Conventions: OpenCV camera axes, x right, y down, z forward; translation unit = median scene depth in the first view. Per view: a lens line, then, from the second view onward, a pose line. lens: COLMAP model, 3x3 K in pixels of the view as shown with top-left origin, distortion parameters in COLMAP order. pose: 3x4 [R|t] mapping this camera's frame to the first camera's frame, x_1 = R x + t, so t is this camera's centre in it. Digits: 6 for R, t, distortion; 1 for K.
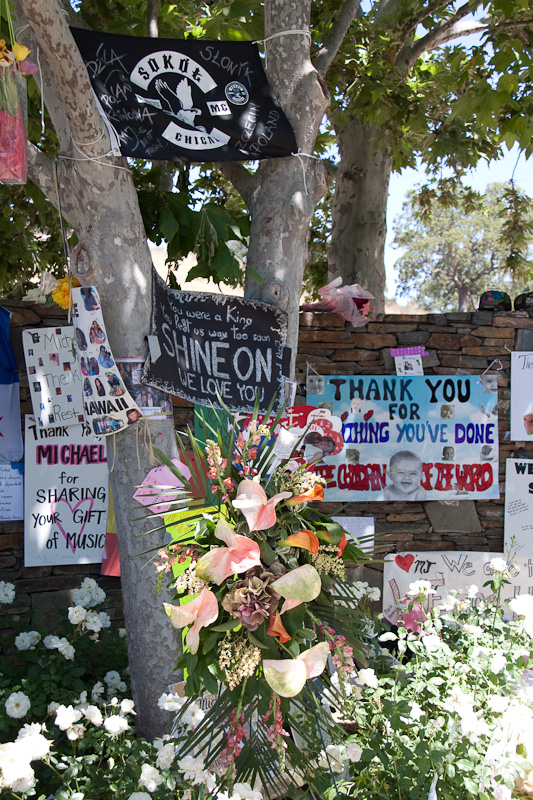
lens RADIAL K [[1287.4, 0, 266.4], [0, 1287.4, 400.9], [0, 0, 1]] dist [0.011842, 0.000000]
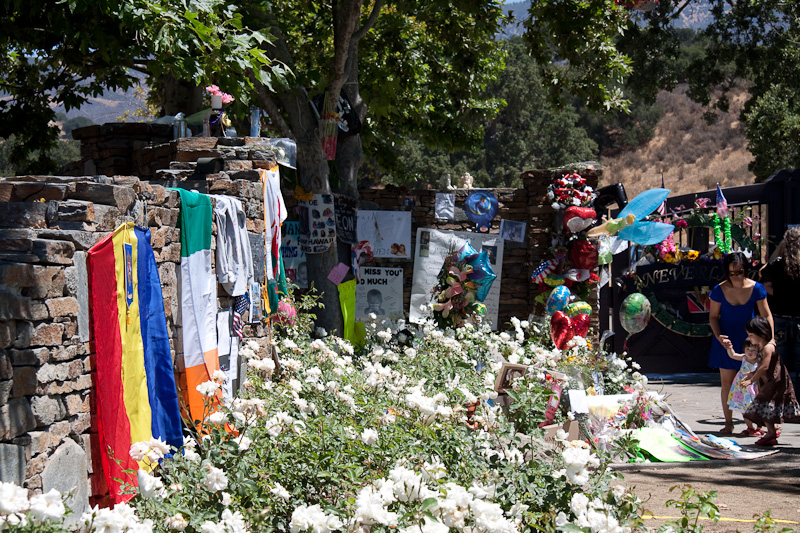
lens RADIAL K [[2229.1, 0, 400.0], [0, 2229.1, 266.3], [0, 0, 1]] dist [0.007517, 0.000000]
pose [[0.822267, 0.001131, 0.569100, -2.270277], [-0.017954, 0.999552, 0.023954, -0.048904], [-0.568818, -0.029914, 0.821919, -2.446922]]
